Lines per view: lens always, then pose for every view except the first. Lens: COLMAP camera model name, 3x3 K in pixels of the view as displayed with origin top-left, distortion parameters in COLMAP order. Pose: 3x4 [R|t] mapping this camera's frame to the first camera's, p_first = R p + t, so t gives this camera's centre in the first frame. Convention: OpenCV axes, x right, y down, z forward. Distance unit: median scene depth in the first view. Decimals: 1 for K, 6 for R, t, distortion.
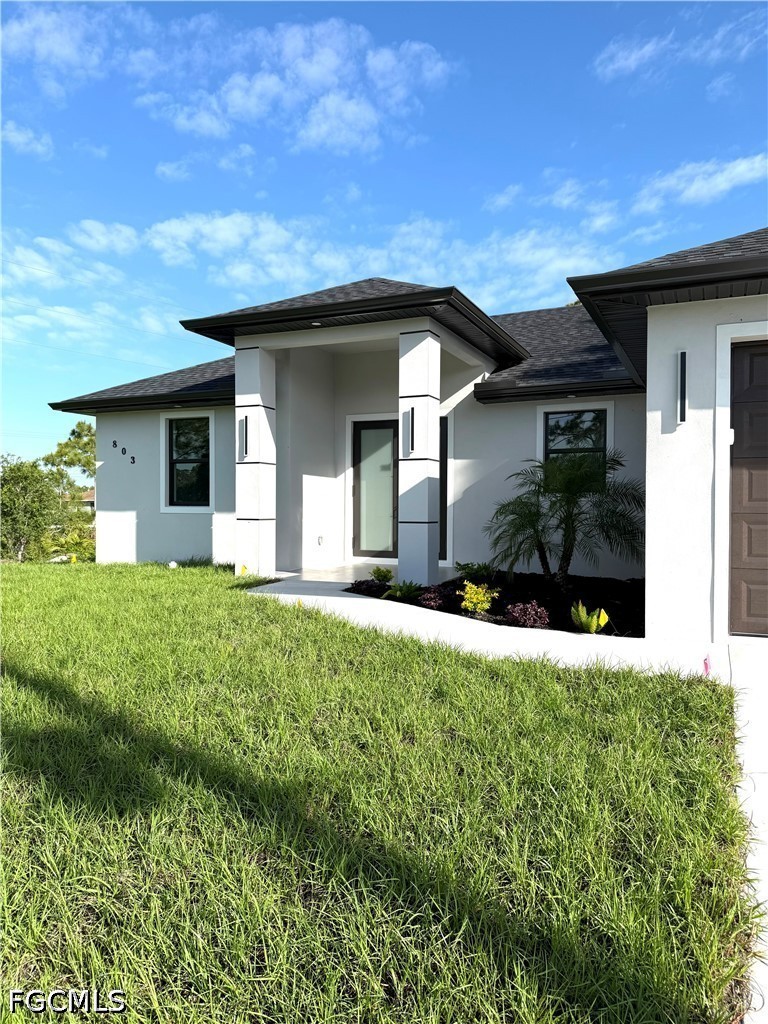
lens RADIAL K [[717.1, 0, 384.0], [0, 717.1, 512.0], [0, 0, 1]] dist [0.054324, -0.084670]
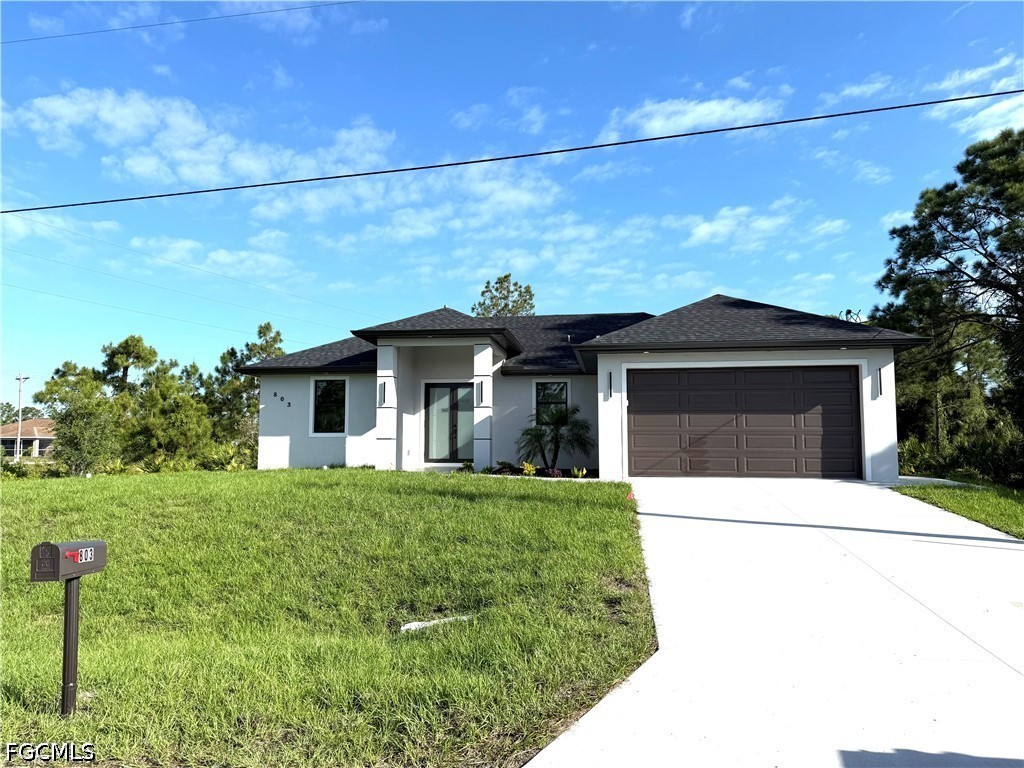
lens RADIAL K [[732.6, 0, 512.0], [0, 732.6, 384.0], [0, 0, 1]] dist [0.074190, 0.002047]
pose [[0.953352, 0.019098, 0.301258, -0.394350], [0.007887, 0.996080, -0.088103, 0.034166], [-0.301759, 0.086369, 0.949464, -0.771121]]
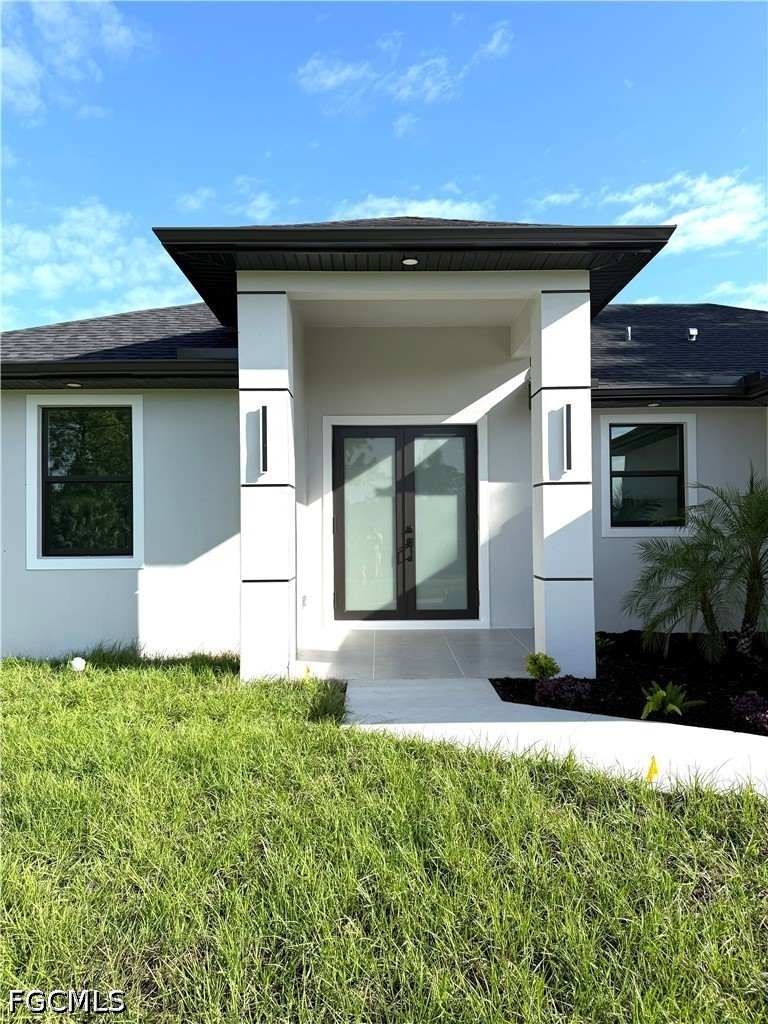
lens RADIAL K [[732.6, 0, 372.2], [0, 732.6, 510.0], [0, 0, 1]] dist [0.074190, 0.002047]
pose [[0.904445, -0.005683, 0.426552, -0.328346], [0.018992, 0.999456, -0.026954, -0.026193], [-0.426167, 0.032479, 0.904061, 0.367220]]
